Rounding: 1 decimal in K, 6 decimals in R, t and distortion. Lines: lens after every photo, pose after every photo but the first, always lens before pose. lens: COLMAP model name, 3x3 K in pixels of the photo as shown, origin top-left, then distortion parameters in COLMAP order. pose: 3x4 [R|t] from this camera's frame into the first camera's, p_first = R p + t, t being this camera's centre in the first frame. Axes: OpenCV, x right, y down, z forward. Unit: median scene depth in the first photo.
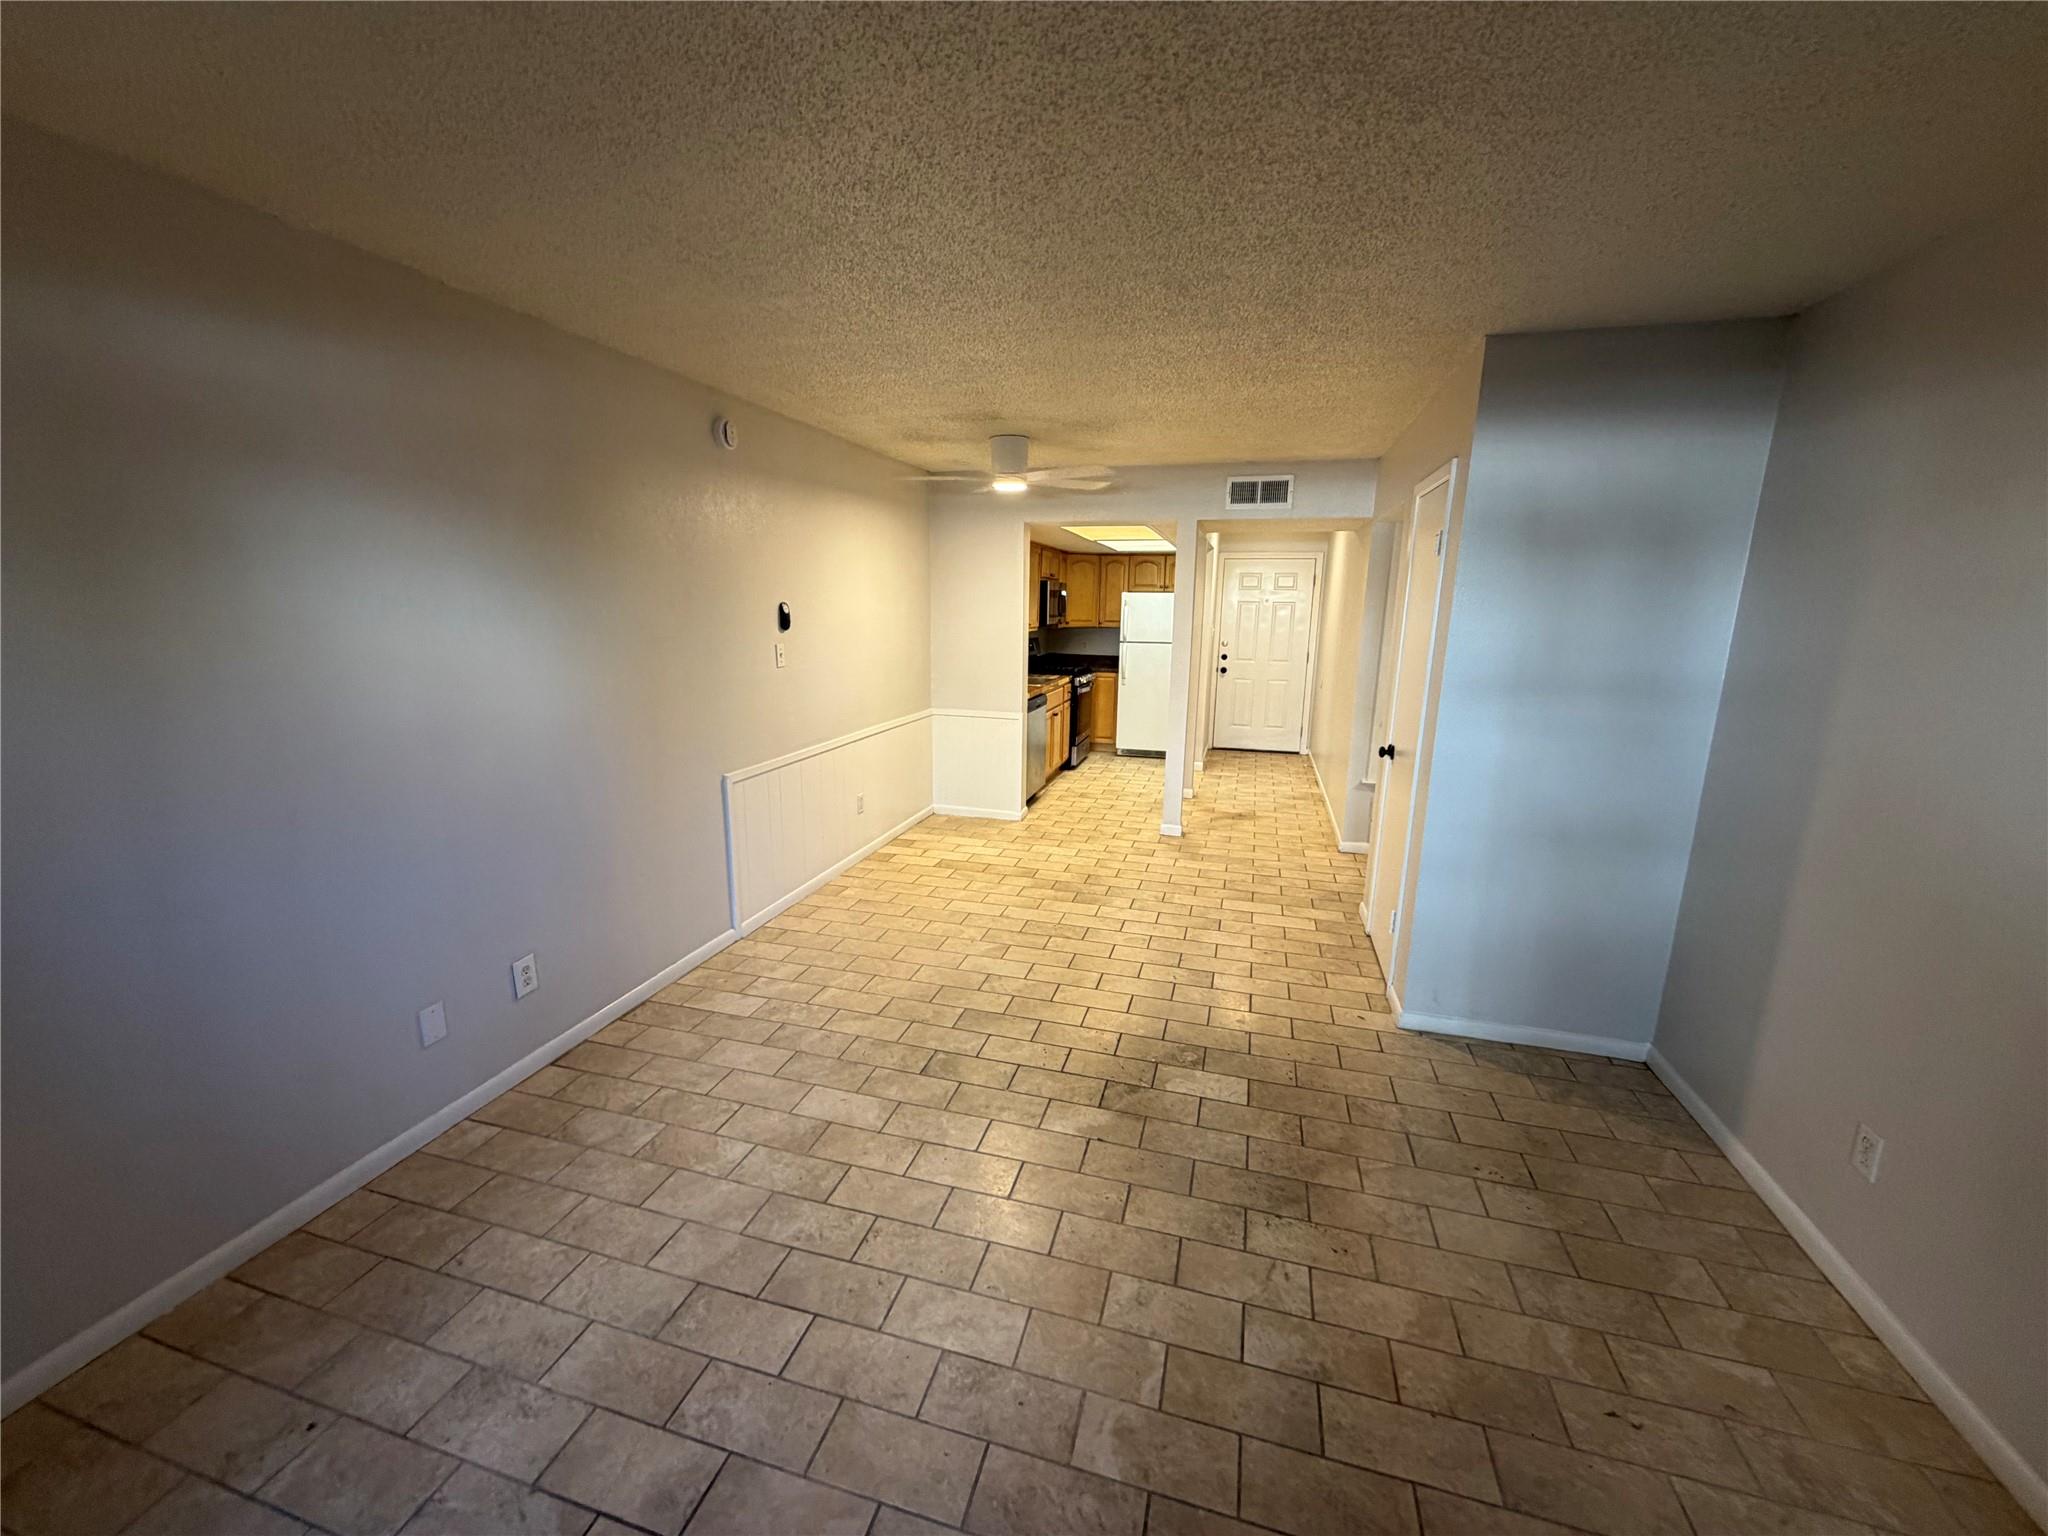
lens RADIAL K [[814.2, 0, 1017.0], [0, 814.2, 769.0], [0, 0, 1]] dist [-0.000652, -0.000177]
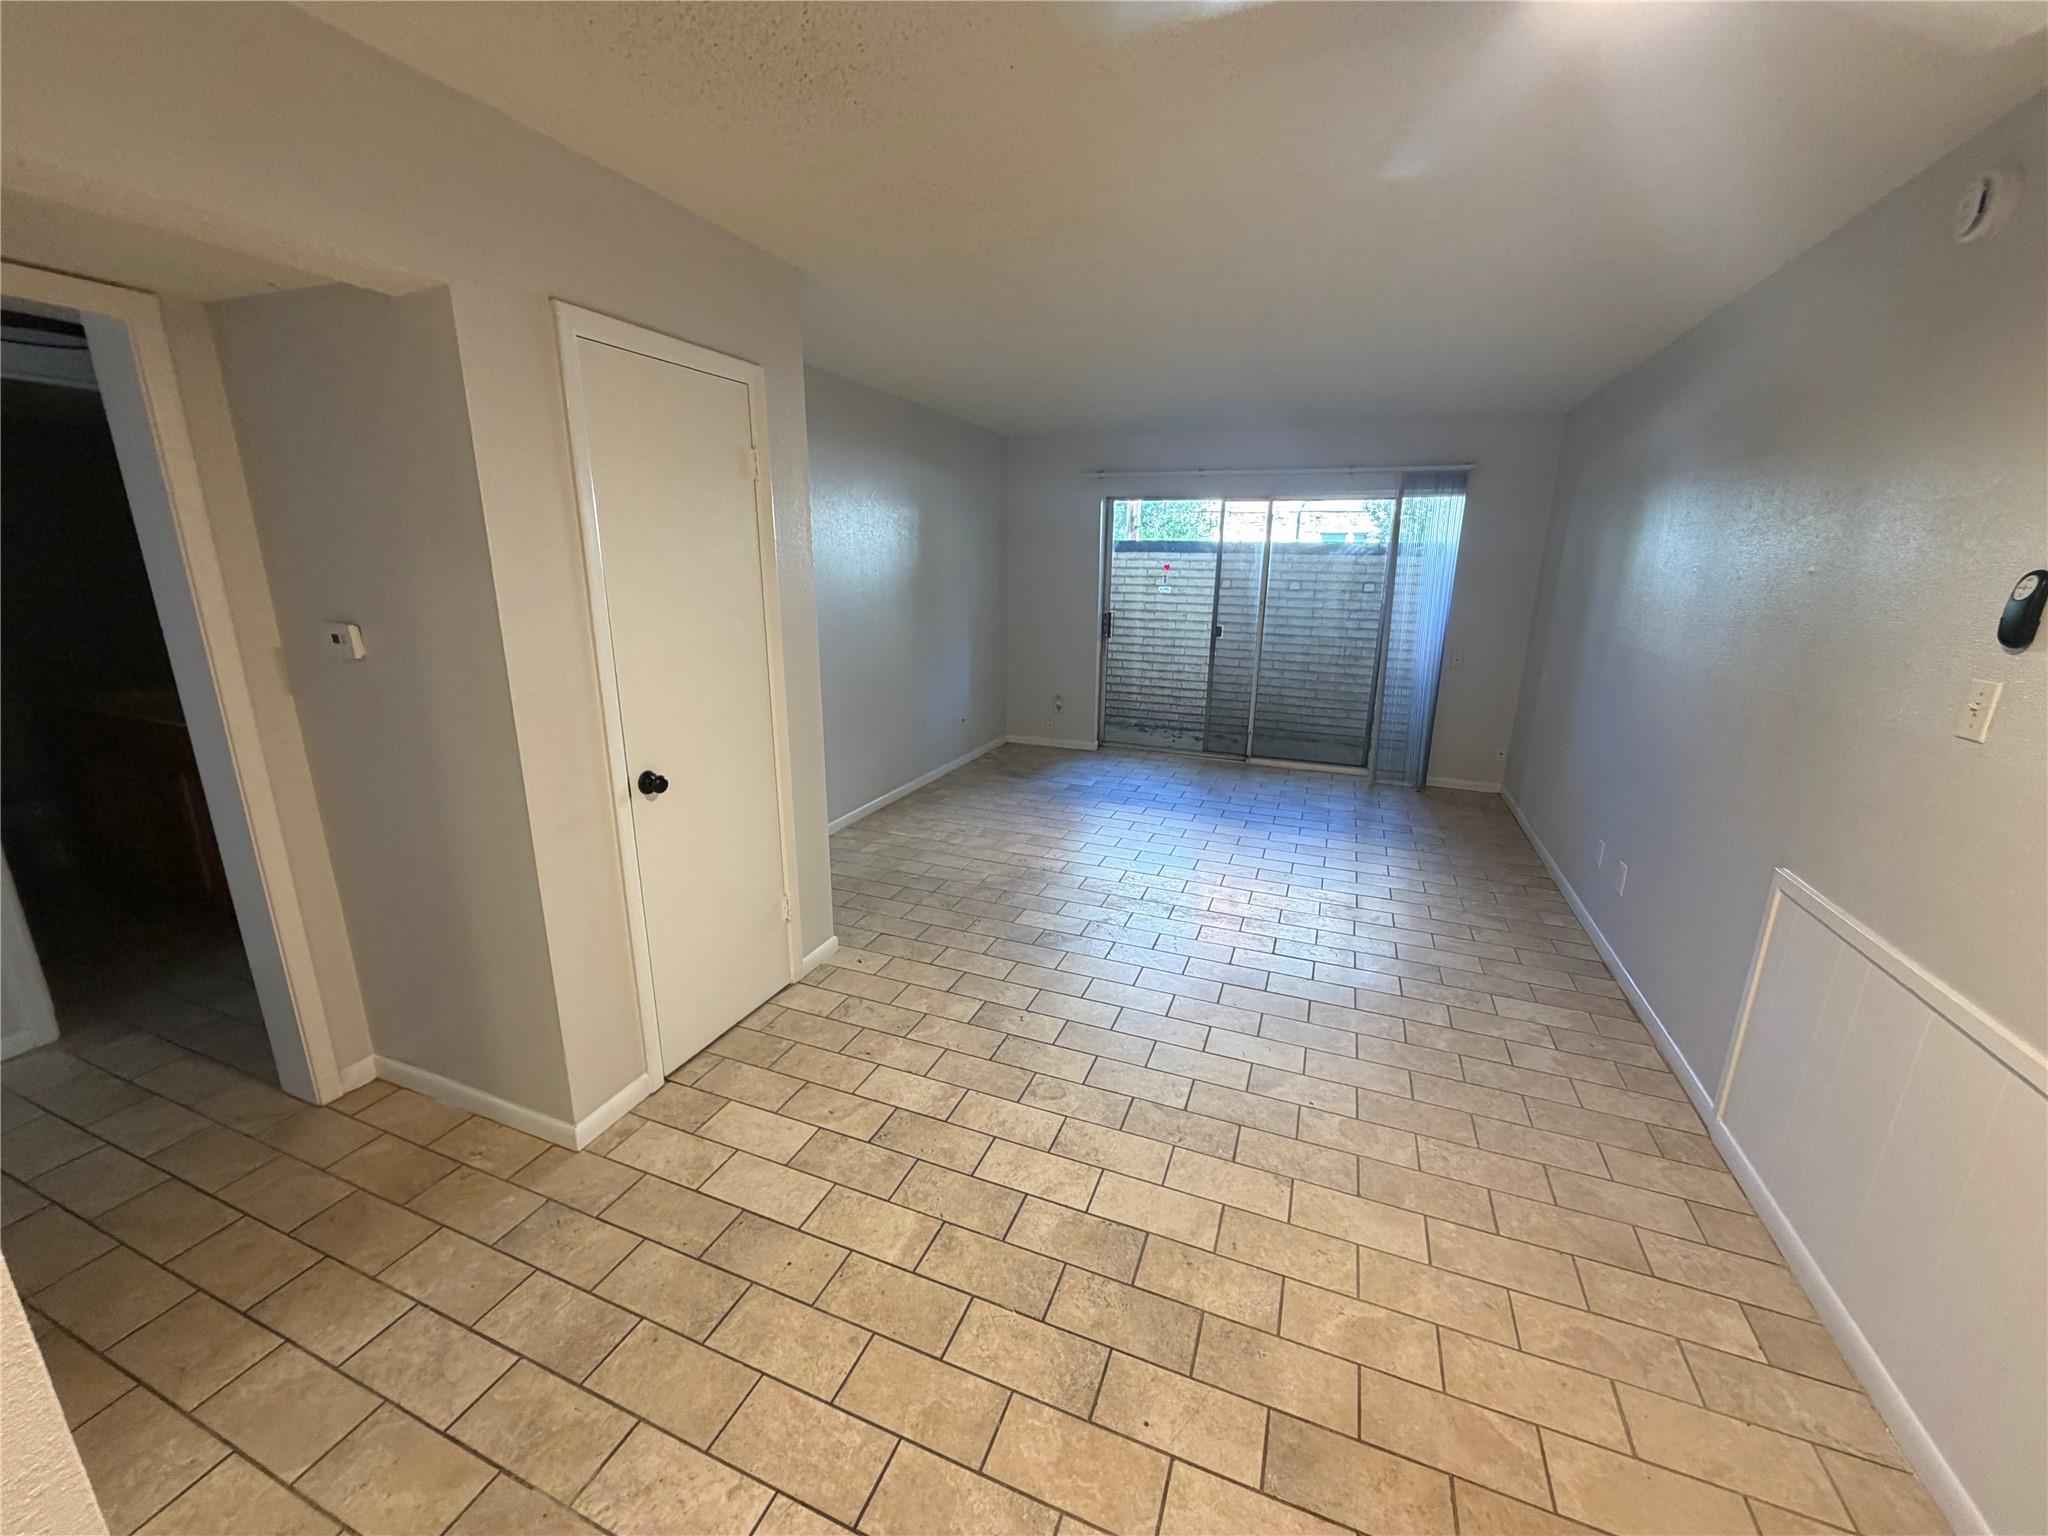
lens RADIAL K [[814.2, 0, 1016.0], [0, 814.2, 764.3], [0, 0, 1]] dist [-0.000652, -0.000177]
pose [[-0.994578, -0.052367, 0.089842, 0.131755], [-0.006779, 0.894760, 0.446496, -0.306075], [-0.103769, 0.443466, -0.890264, 1.502462]]
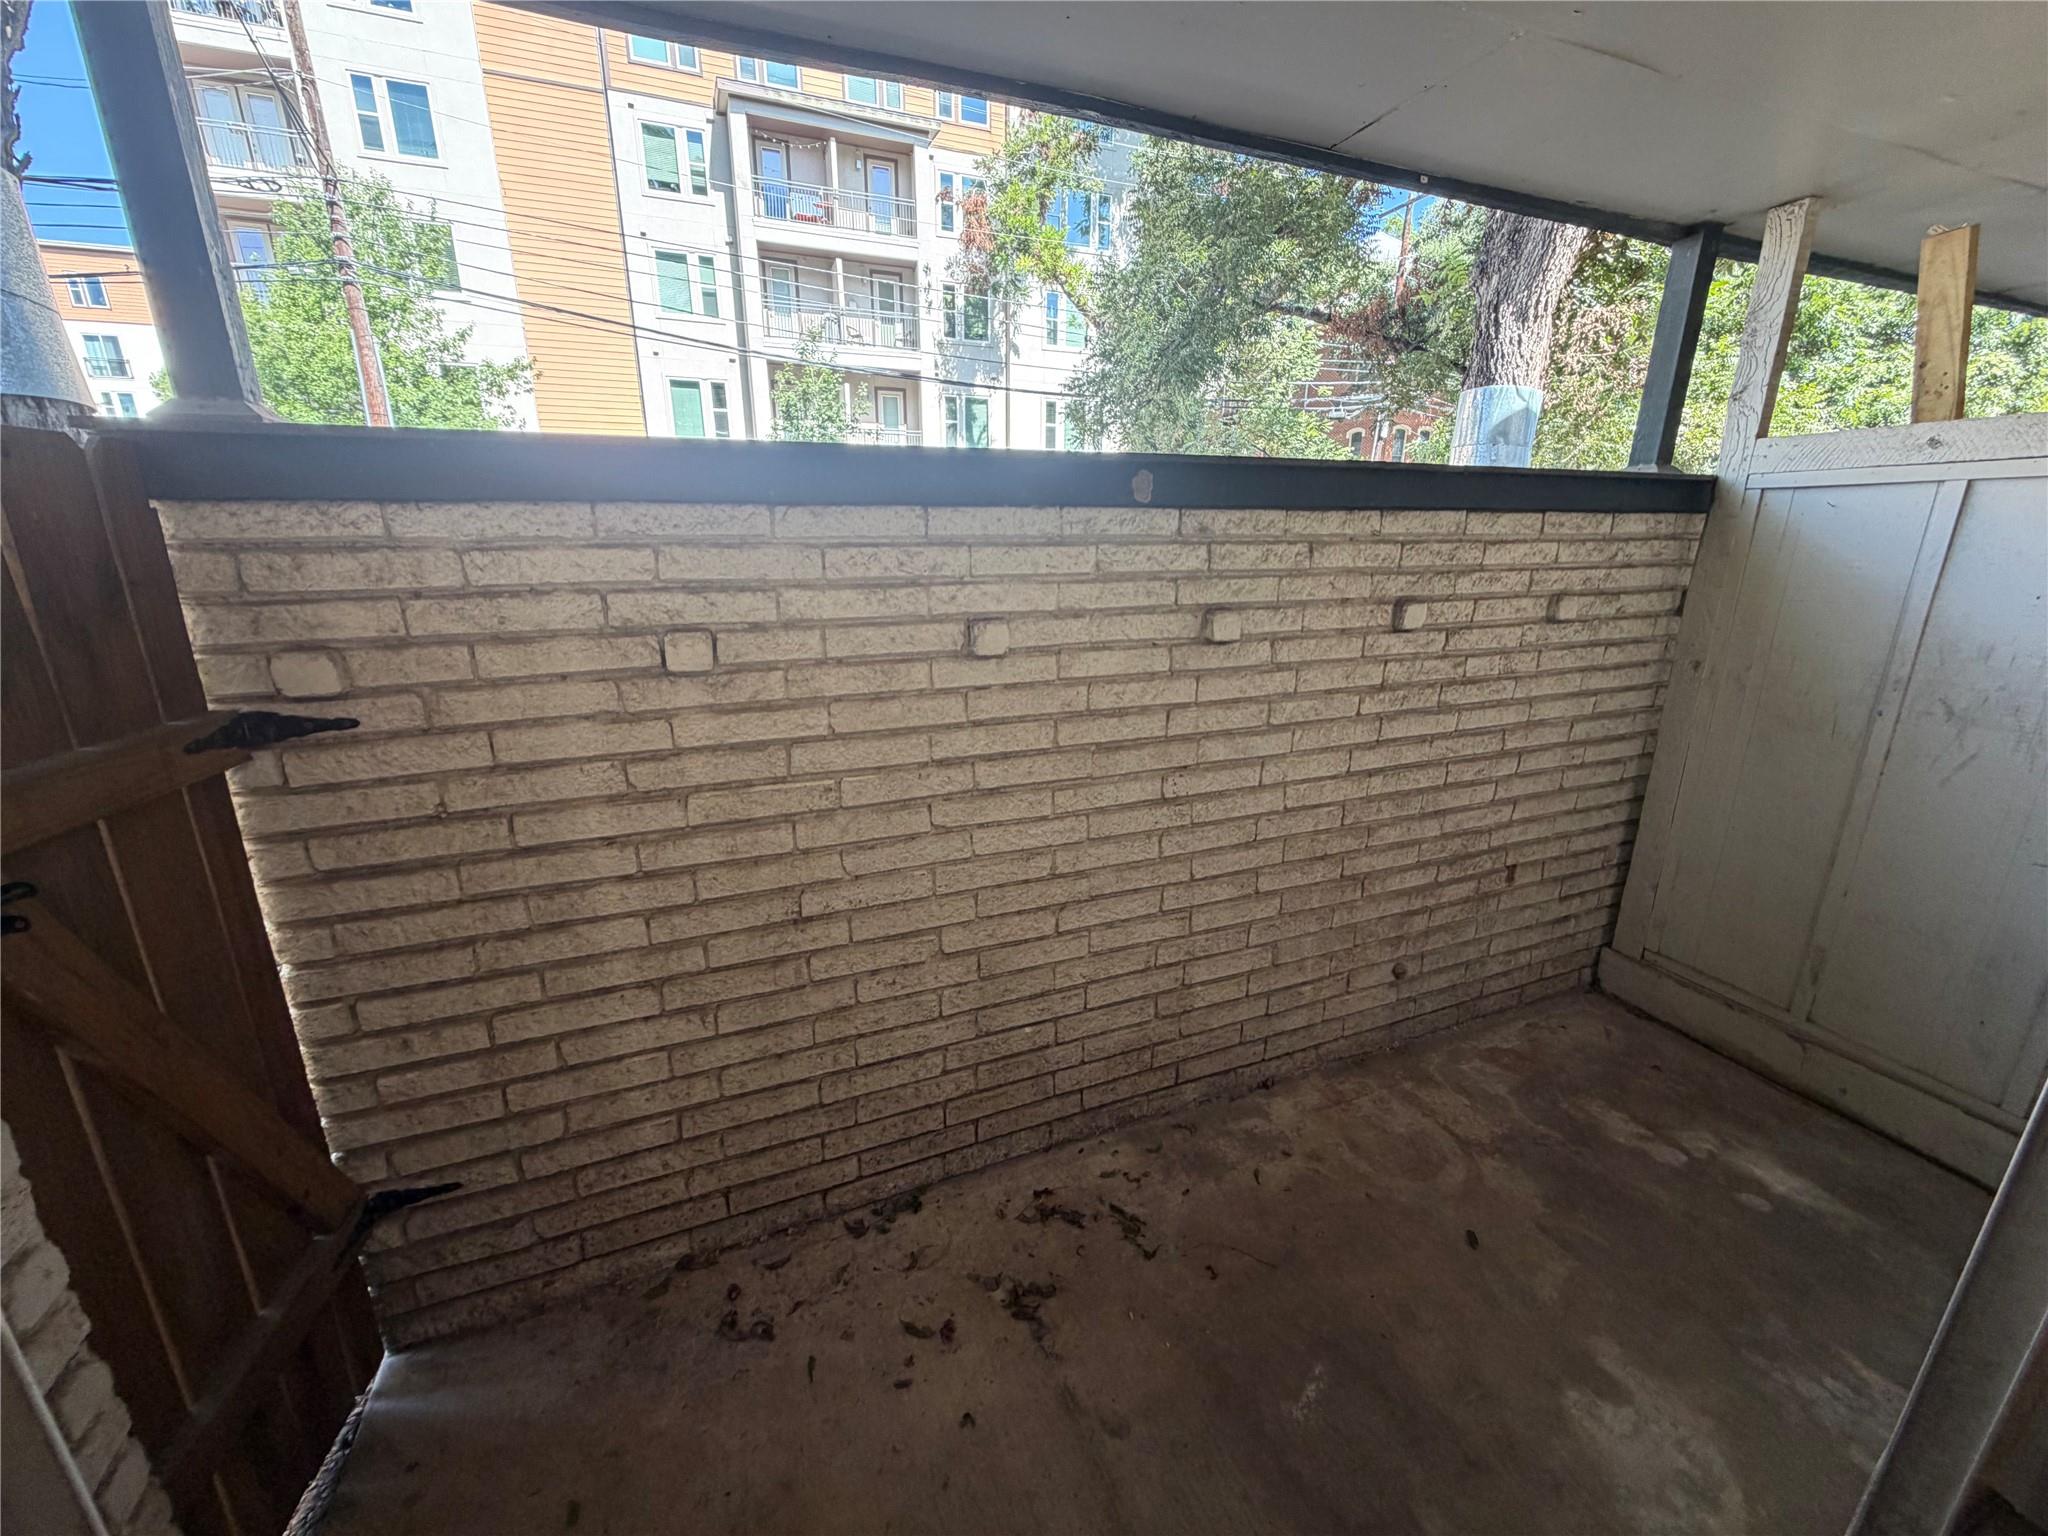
lens RADIAL K [[814.2, 0, 1019.8], [0, 814.2, 771.3], [0, 0, 1]] dist [-0.000652, -0.000177]
pose [[-0.778200, 0.165161, -0.605910, 0.106779], [-0.138330, 0.896025, 0.421906, 0.063727], [0.612592, 0.412143, -0.674440, -0.213379]]
